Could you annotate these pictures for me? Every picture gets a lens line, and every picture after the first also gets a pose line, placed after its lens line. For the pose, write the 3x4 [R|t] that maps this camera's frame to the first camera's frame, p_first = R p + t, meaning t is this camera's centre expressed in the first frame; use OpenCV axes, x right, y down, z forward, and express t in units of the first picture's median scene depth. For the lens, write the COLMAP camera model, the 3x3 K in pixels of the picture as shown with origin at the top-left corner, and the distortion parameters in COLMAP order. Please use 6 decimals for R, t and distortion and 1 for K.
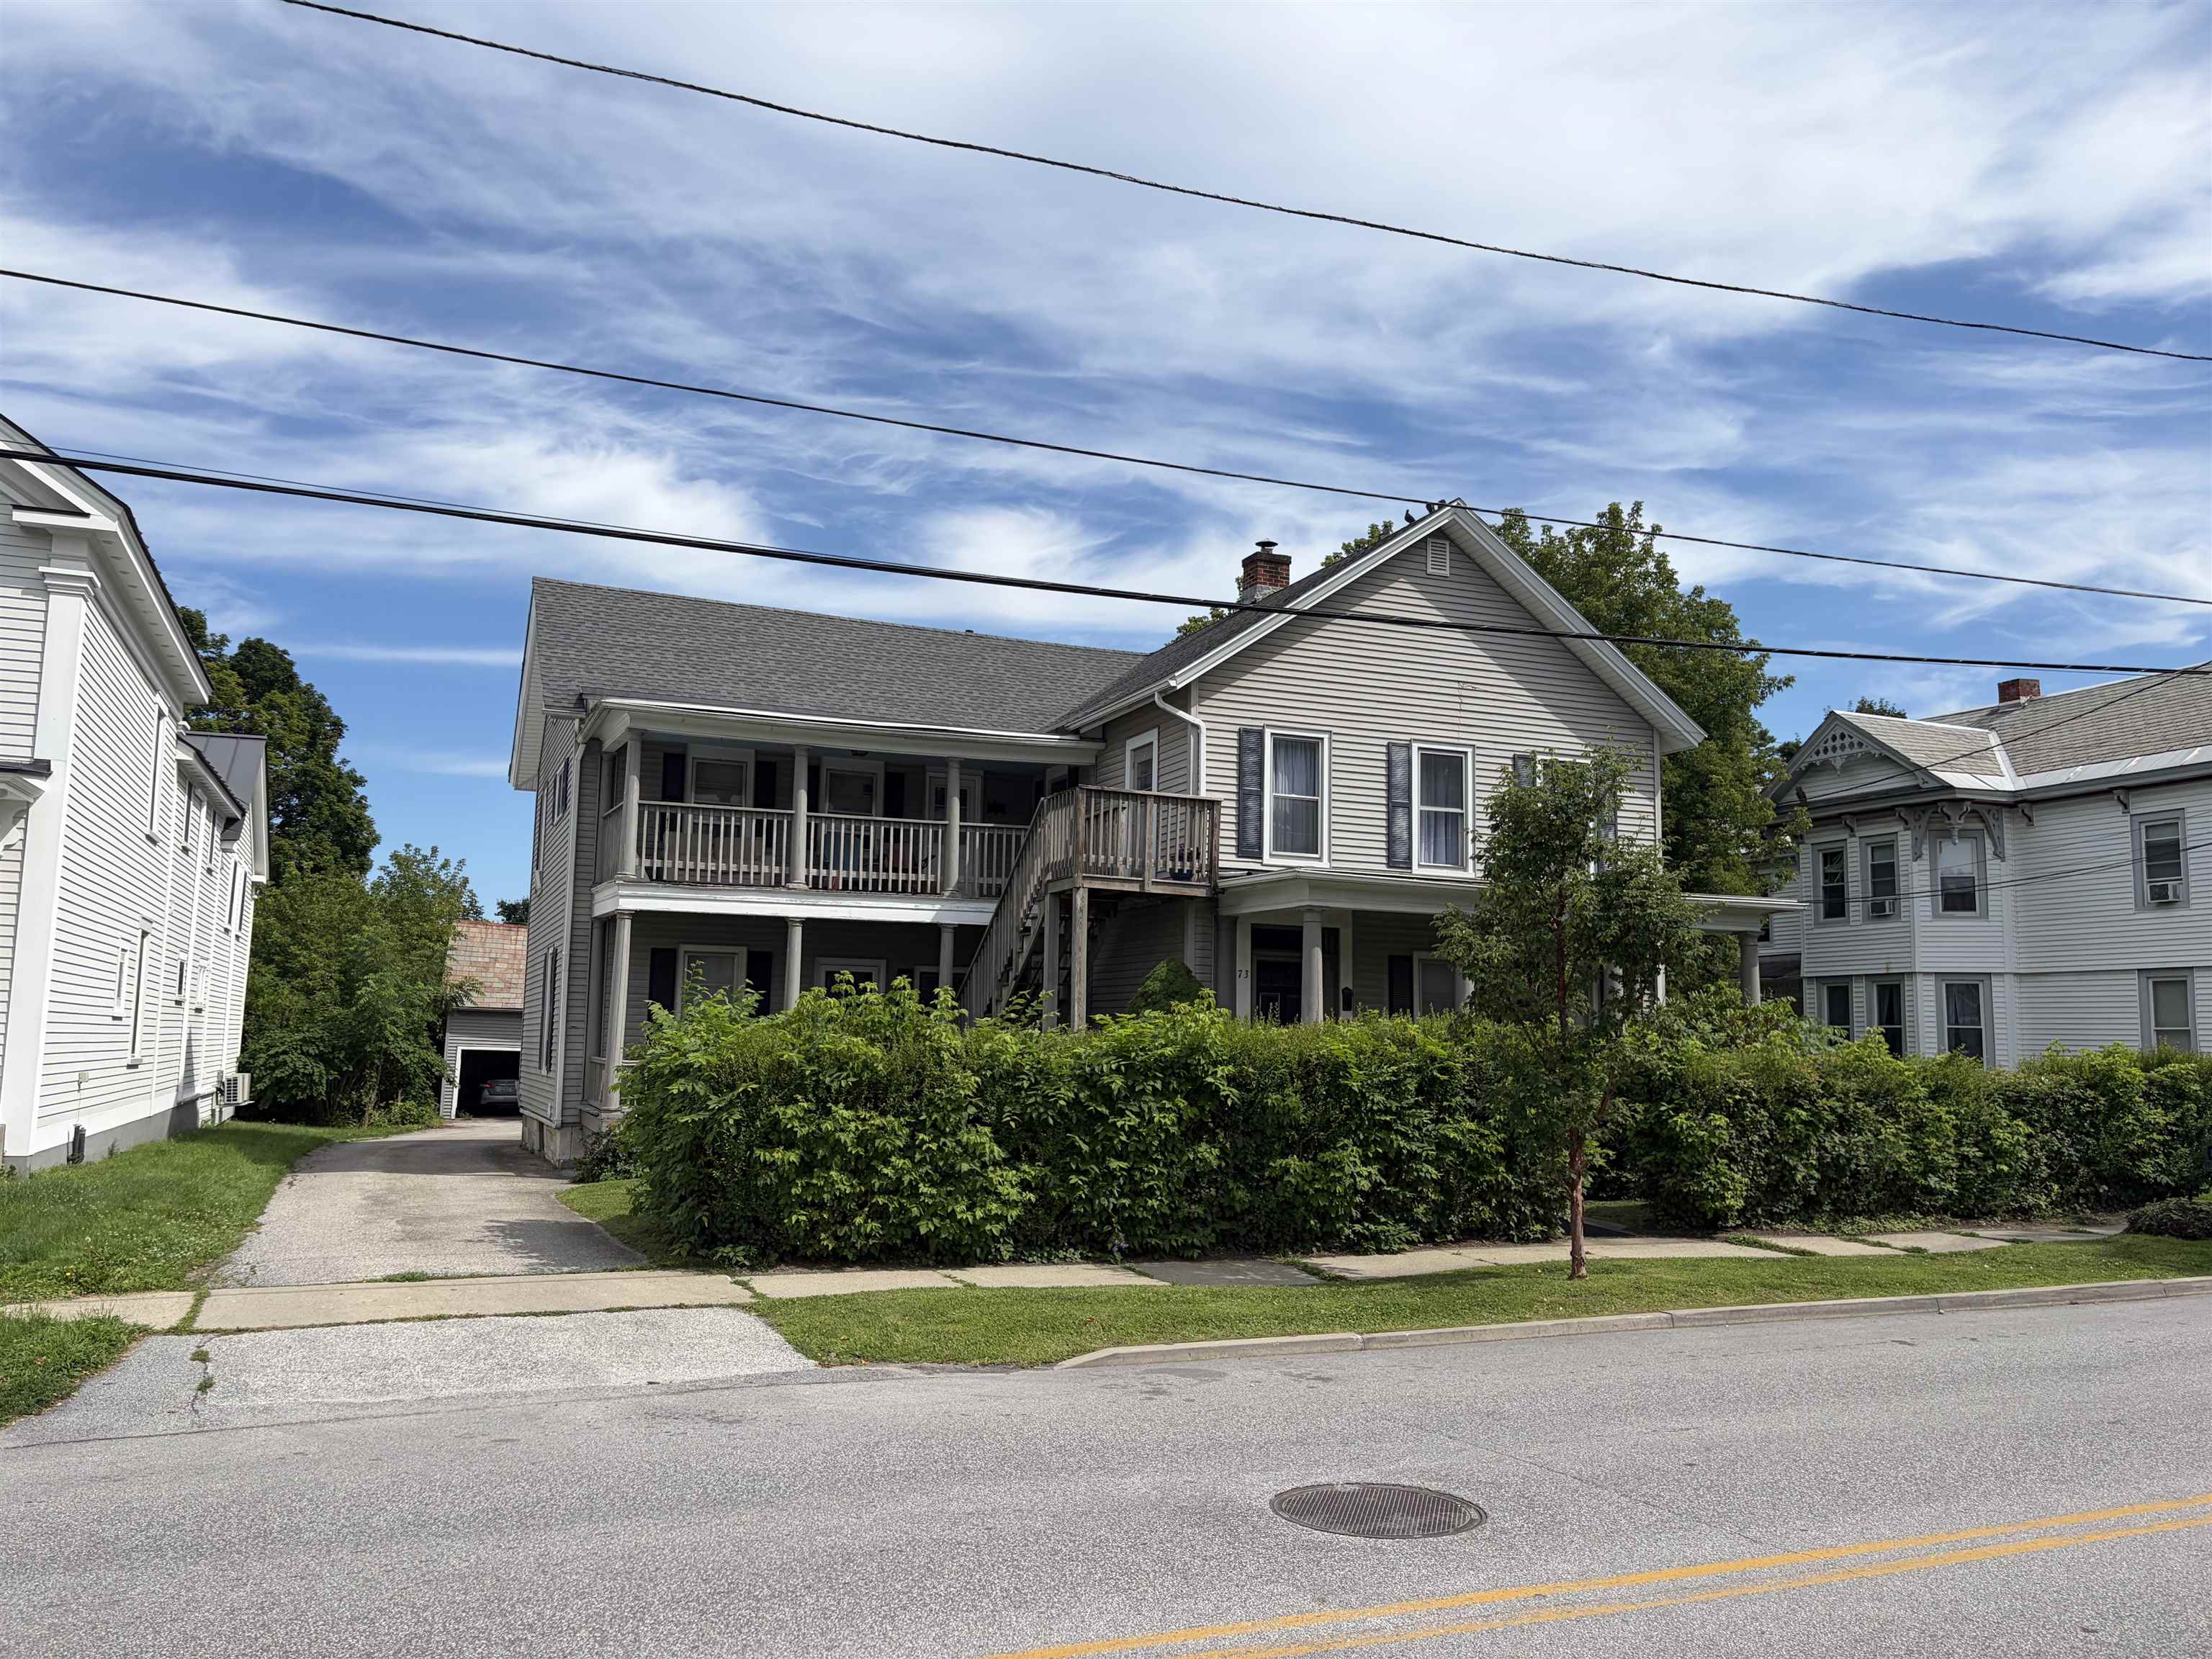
lens RADIAL K [[1675.8, 0, 1100.2], [0, 1675.8, 834.4], [0, 0, 1]] dist [0.034979, -0.040286]
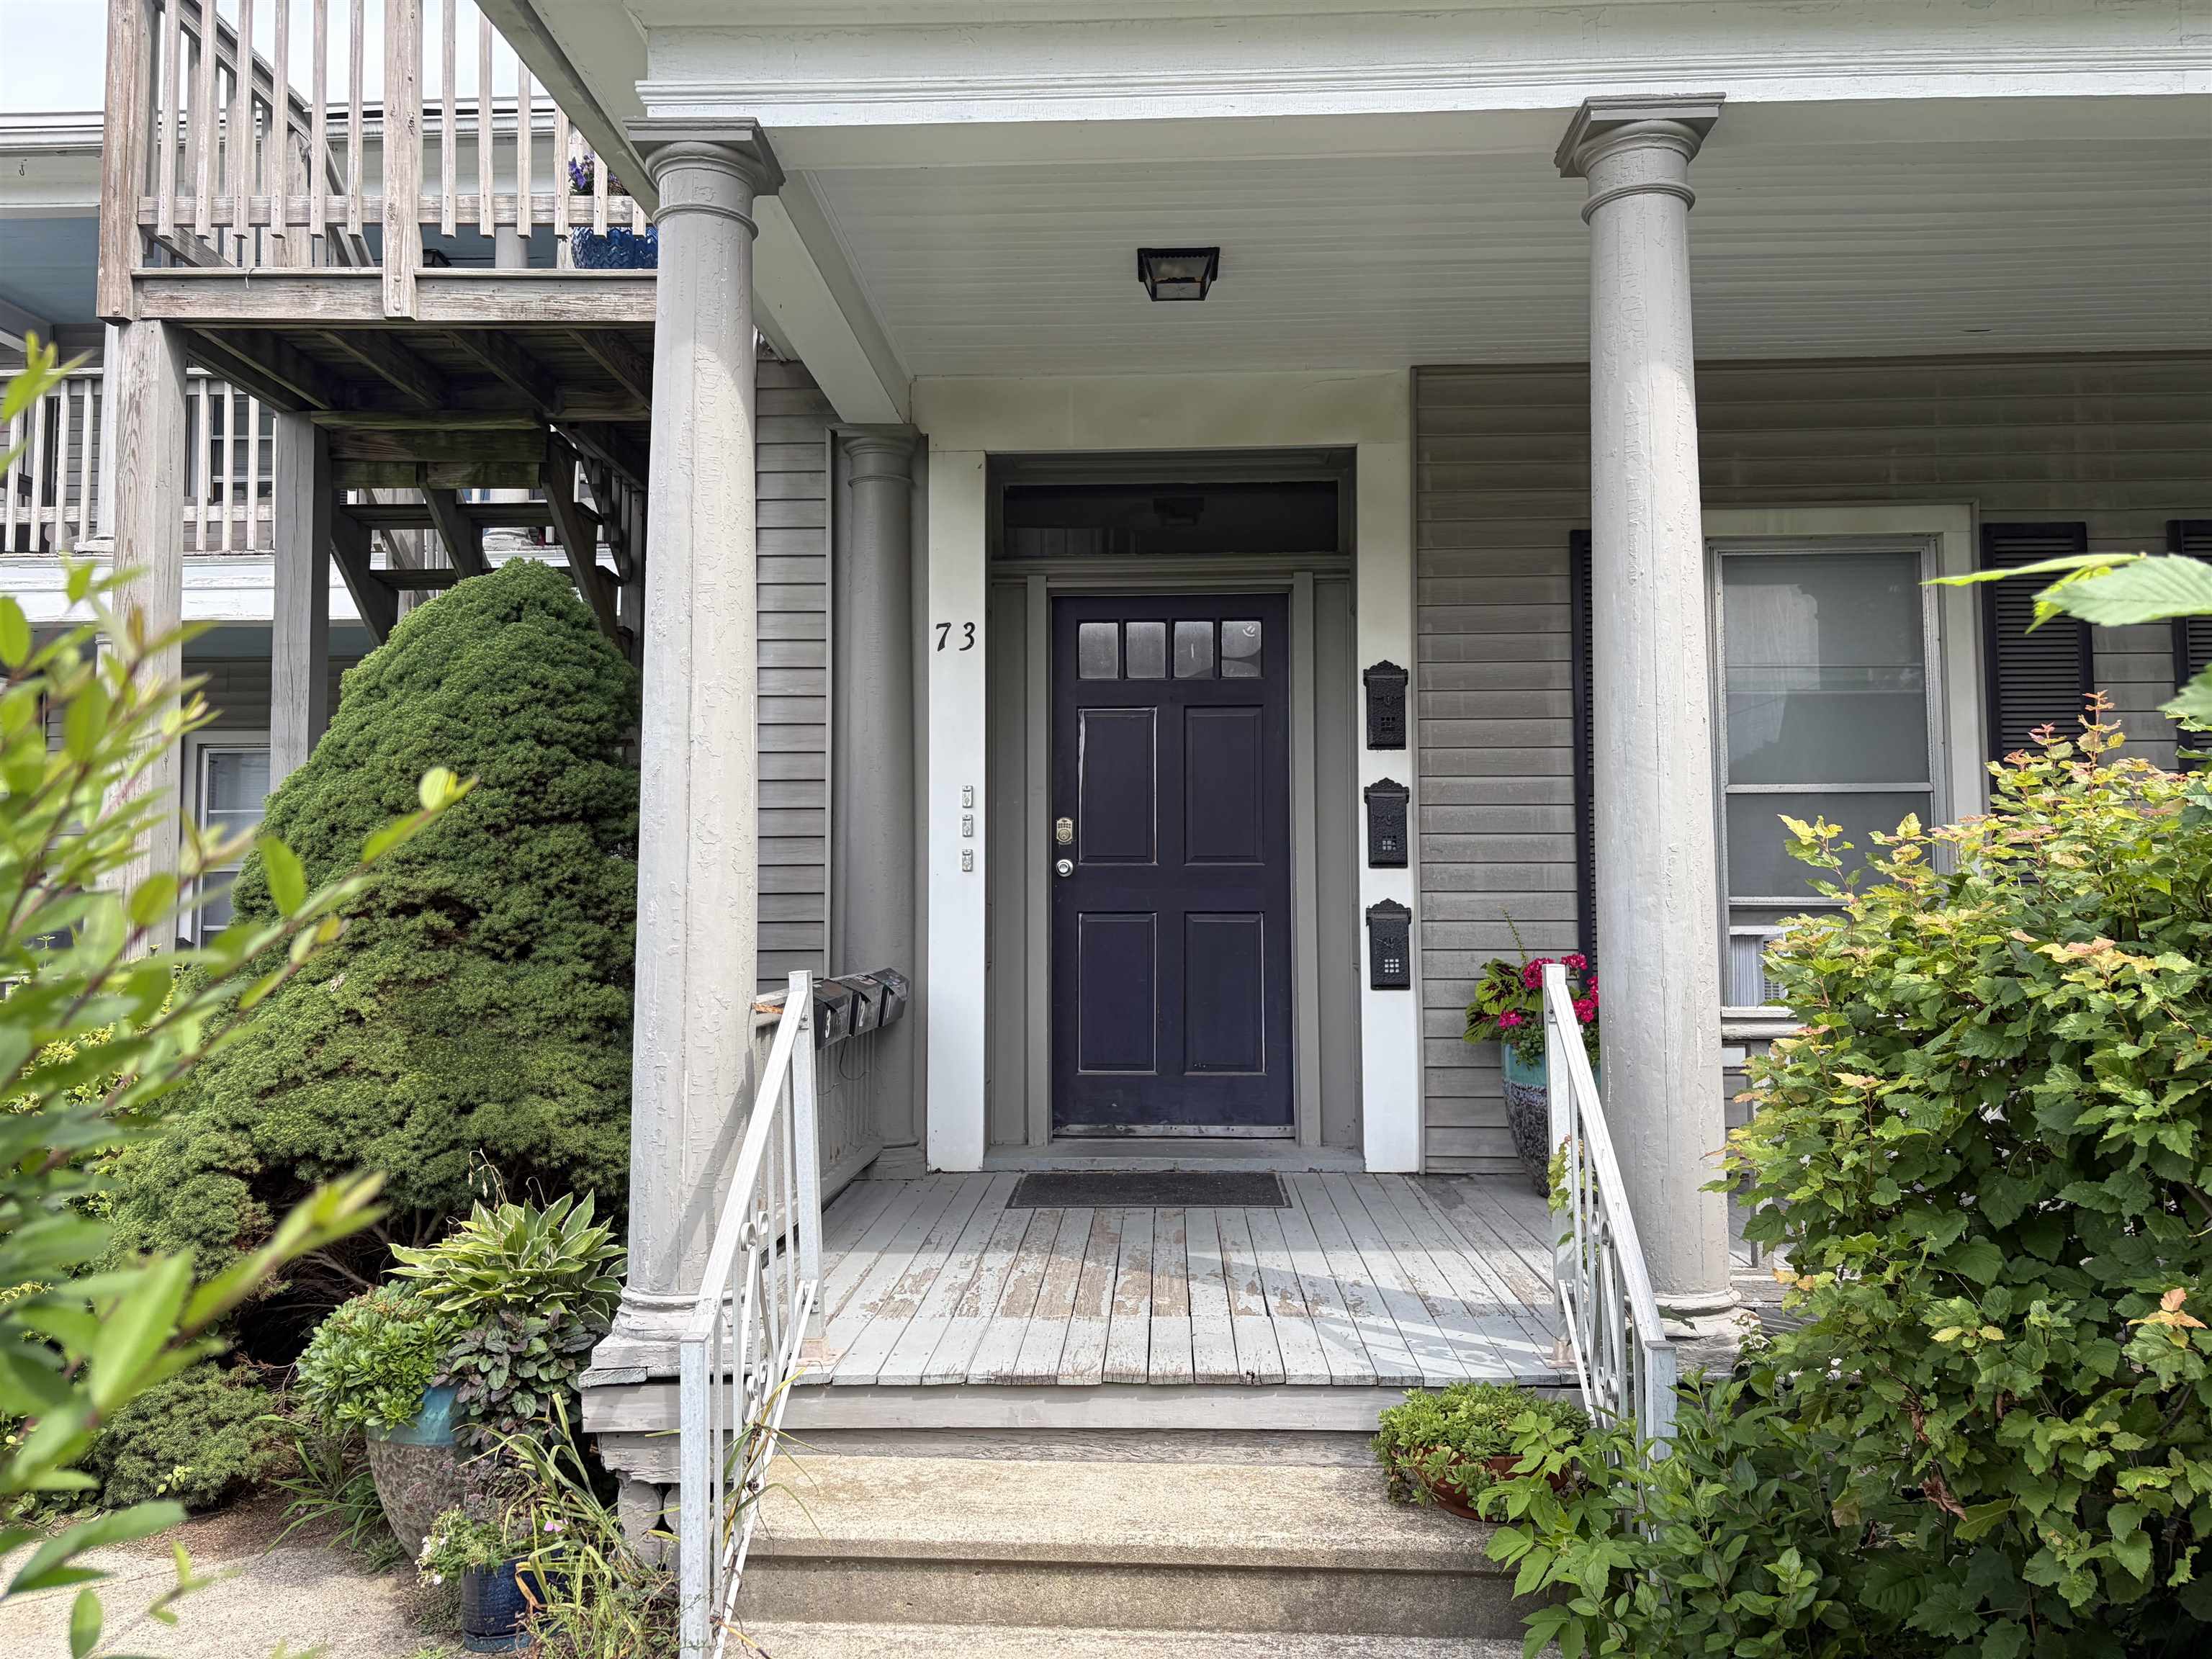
lens RADIAL K [[1675.8, 0, 1100.2], [0, 1675.8, 834.4], [0, 0, 1]] dist [0.034979, -0.040286]
pose [[0.906481, -0.047585, -0.419556, 0.213226], [0.073909, 0.996171, 0.046703, 0.100907], [0.415727, -0.073344, 0.906527, 0.722065]]
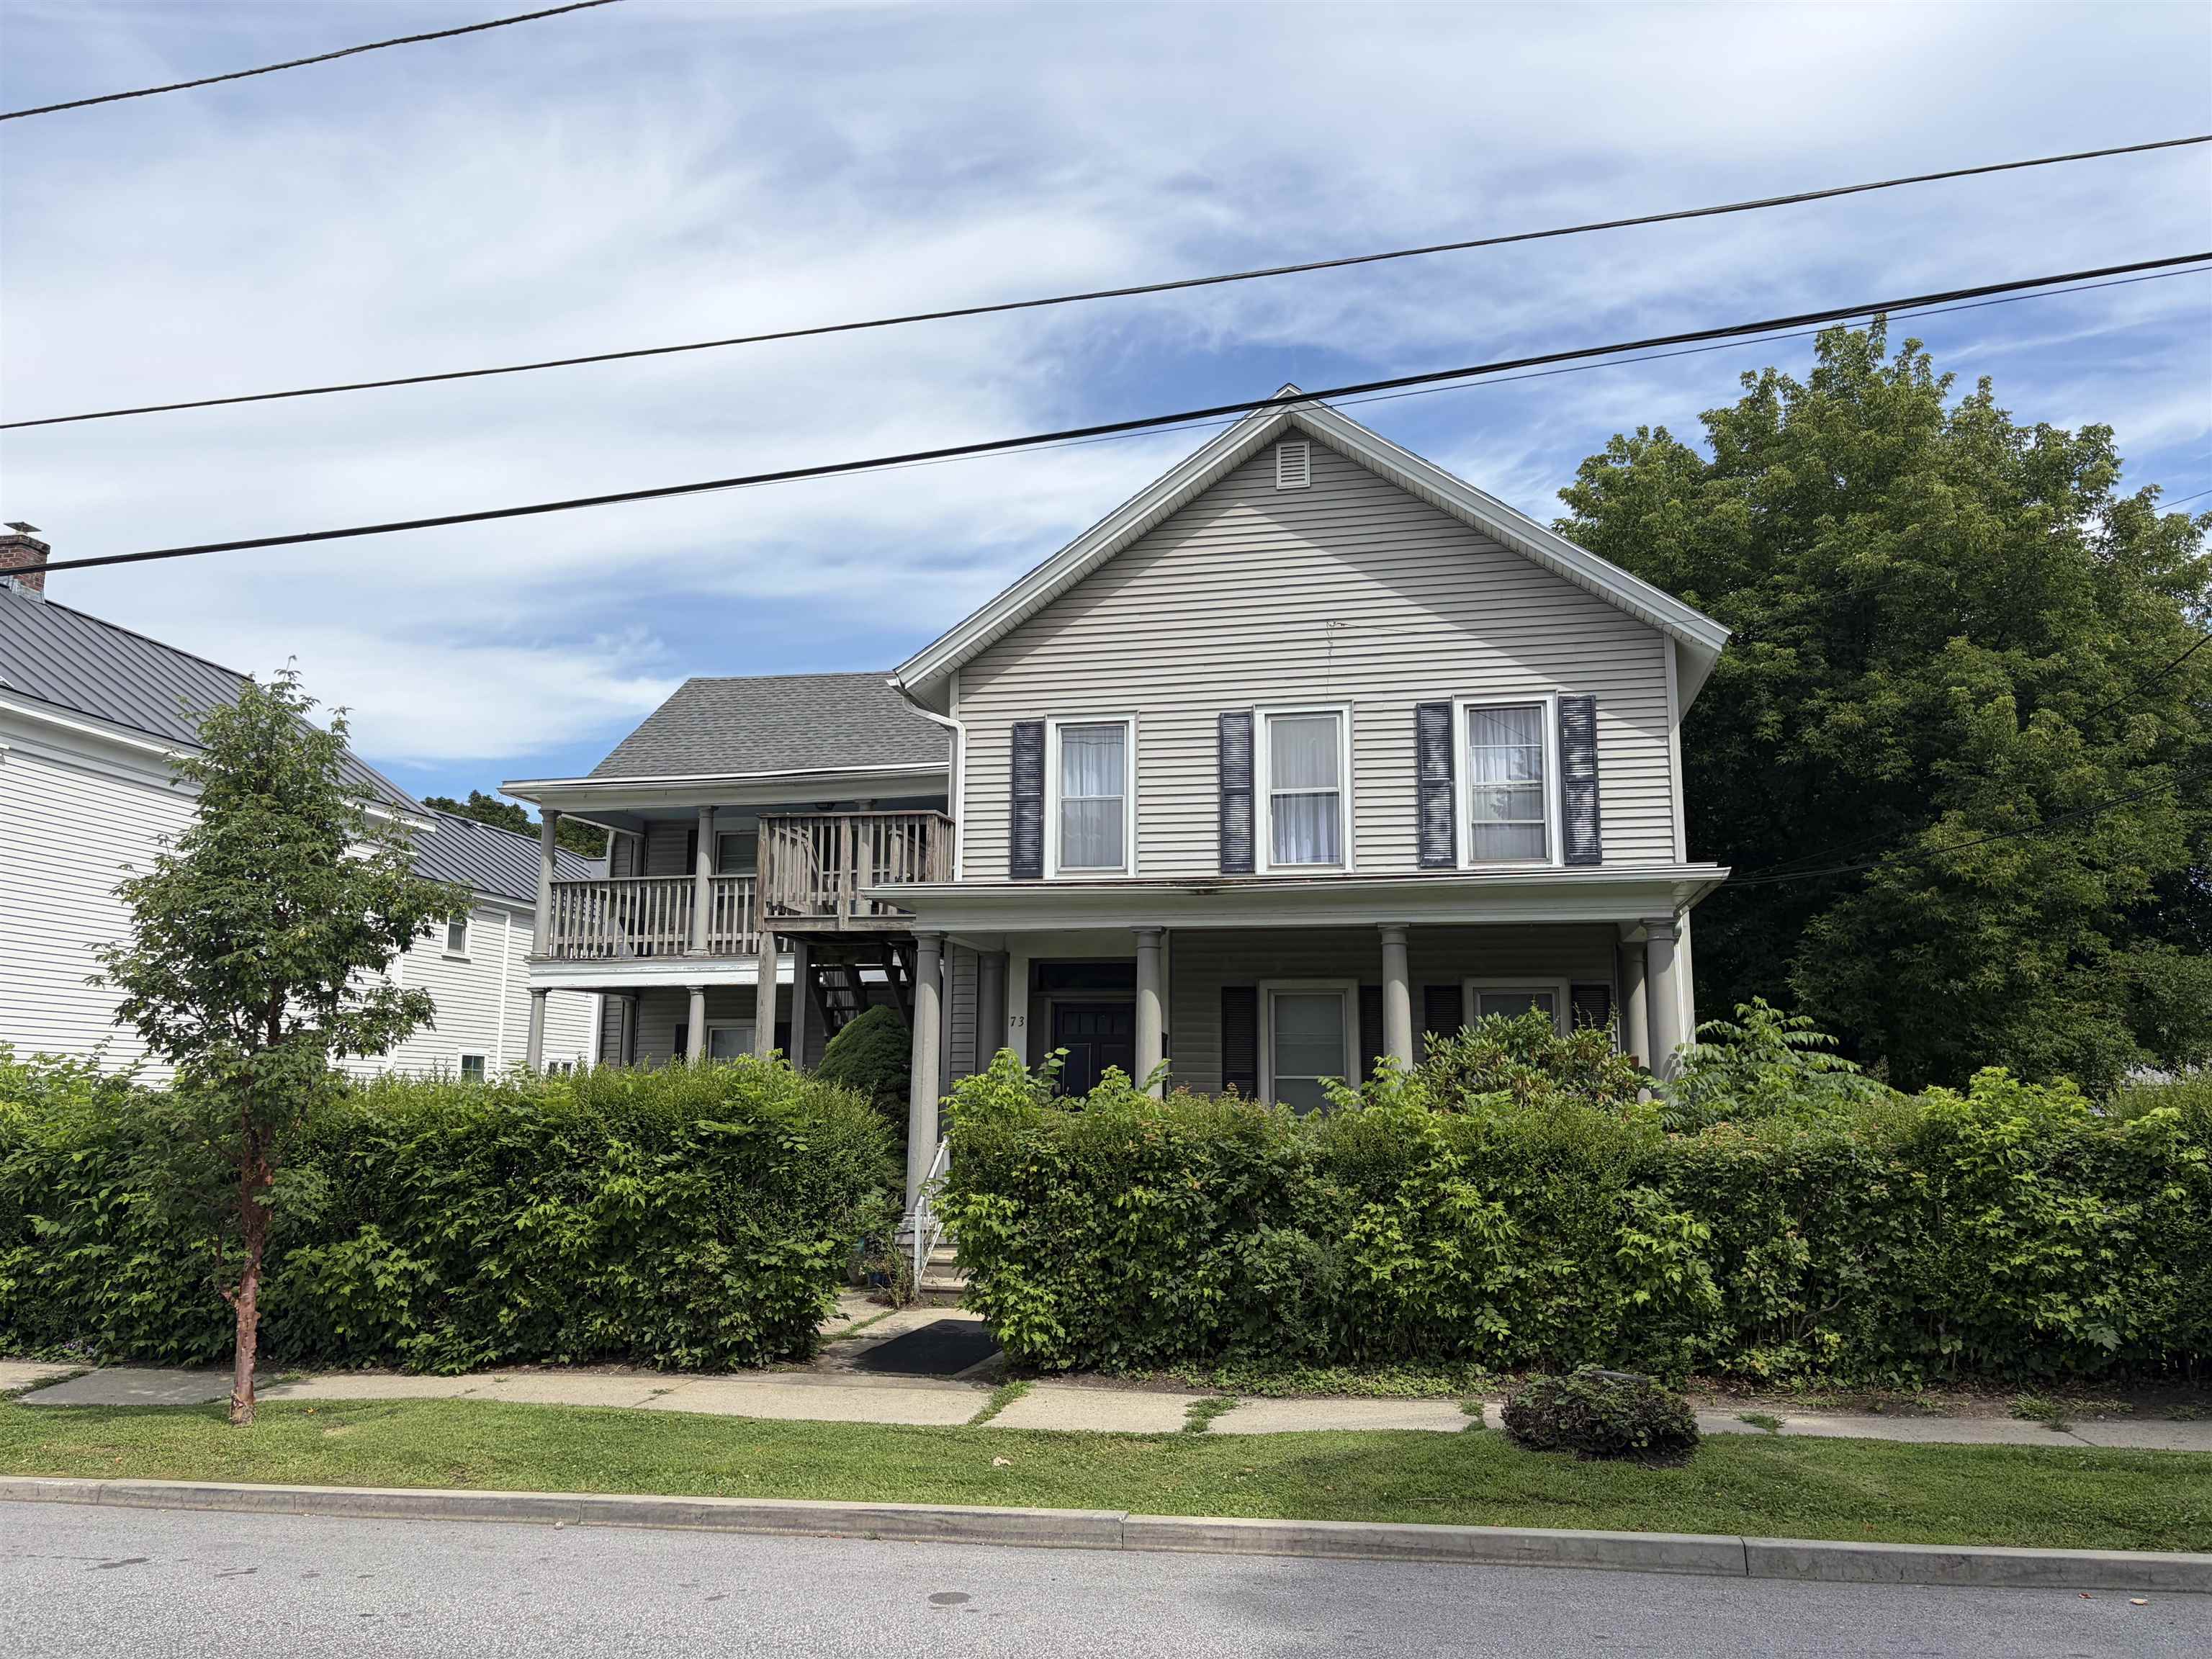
lens RADIAL K [[1675.8, 0, 1100.2], [0, 1675.8, 834.4], [0, 0, 1]] dist [0.034979, -0.040286]
pose [[0.824348, -0.109261, -0.555439, 0.557021], [0.082912, 0.993919, -0.072462, 0.053024], [0.559979, 0.013681, 0.828394, 0.329819]]
